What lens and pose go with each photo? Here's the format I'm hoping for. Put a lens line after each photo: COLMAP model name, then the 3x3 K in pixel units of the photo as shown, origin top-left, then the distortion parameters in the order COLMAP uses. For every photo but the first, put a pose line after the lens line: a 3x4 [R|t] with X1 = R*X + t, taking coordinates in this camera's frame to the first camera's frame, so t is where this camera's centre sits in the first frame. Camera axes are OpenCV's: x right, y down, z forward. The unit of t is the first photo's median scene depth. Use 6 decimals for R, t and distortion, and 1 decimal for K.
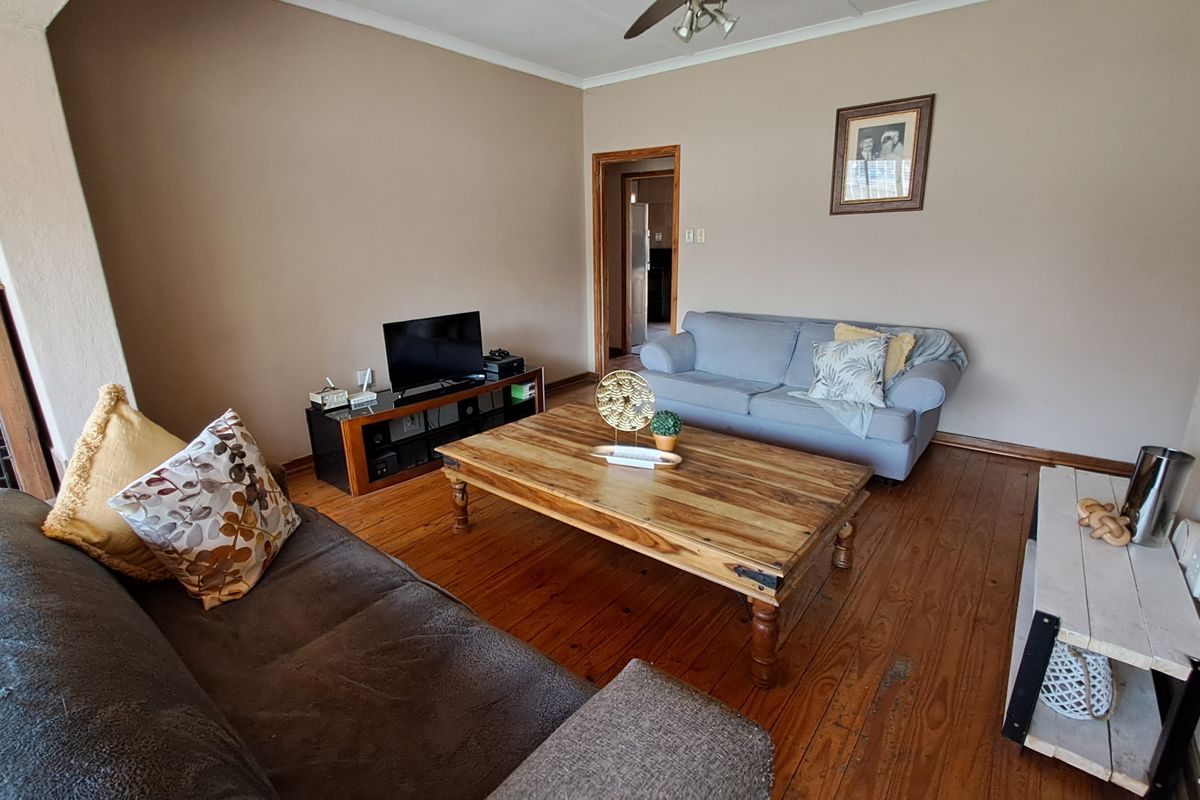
lens RADIAL K [[557.9, 0, 592.3], [0, 557.9, 398.9], [0, 0, 1]] dist [-0.004578, -0.000334]
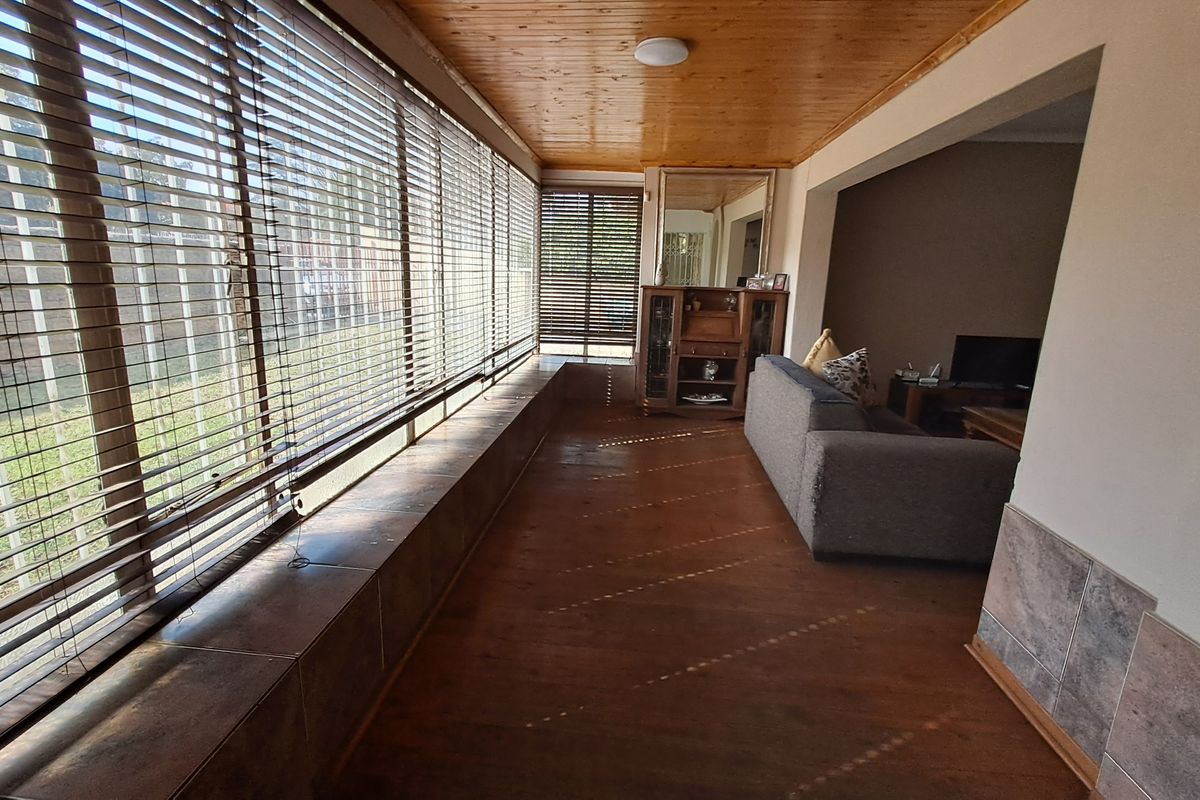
lens RADIAL K [[557.9, 0, 597.0], [0, 557.9, 392.2], [0, 0, 1]] dist [-0.004578, -0.000334]
pose [[0.547716, 0.204134, -0.811379, 0.739671], [-0.266790, 0.961766, 0.061875, 0.382314], [0.792988, 0.182578, 0.581236, -1.339913]]
